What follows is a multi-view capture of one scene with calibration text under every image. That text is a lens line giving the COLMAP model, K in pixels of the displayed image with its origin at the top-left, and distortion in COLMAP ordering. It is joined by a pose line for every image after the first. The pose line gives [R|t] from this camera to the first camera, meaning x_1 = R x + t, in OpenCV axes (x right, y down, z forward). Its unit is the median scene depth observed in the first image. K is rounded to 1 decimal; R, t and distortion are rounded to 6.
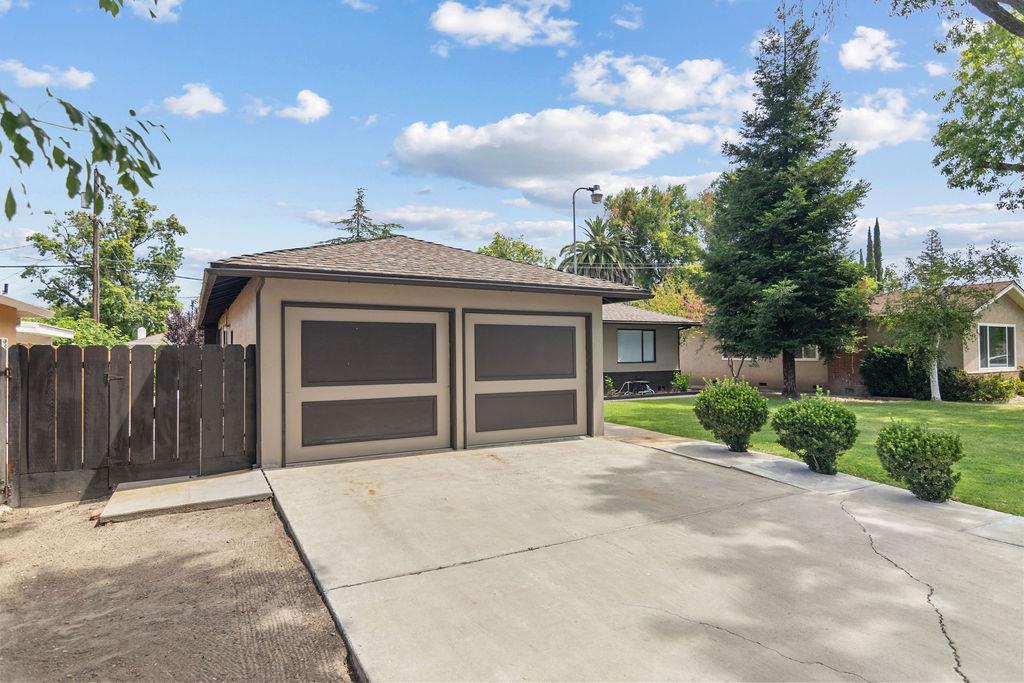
lens RADIAL K [[566.0, 0, 512.0], [0, 566.0, 341.5], [0, 0, 1]] dist [-0.000488, 0.000257]
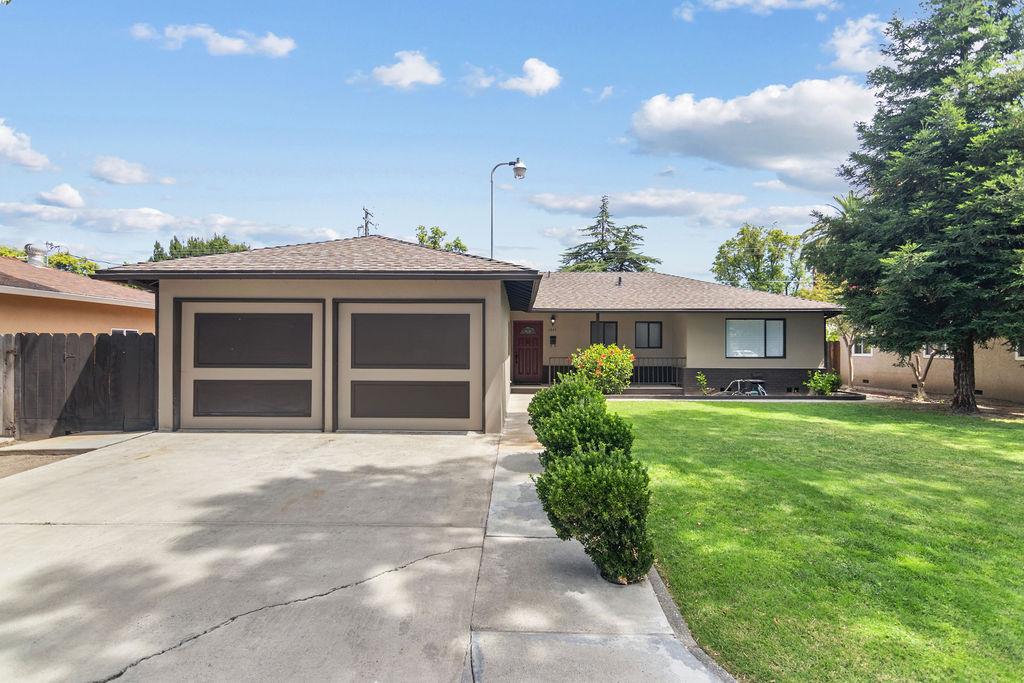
lens RADIAL K [[516.9, 0, 511.7], [0, 516.9, 346.6], [0, 0, 1]] dist [-0.001139, 0.000308]
pose [[0.863197, 0.008798, -0.504791, 0.666544], [0.000793, 0.999823, 0.018782, 0.012333], [0.504867, -0.016613, 0.863037, 0.328239]]
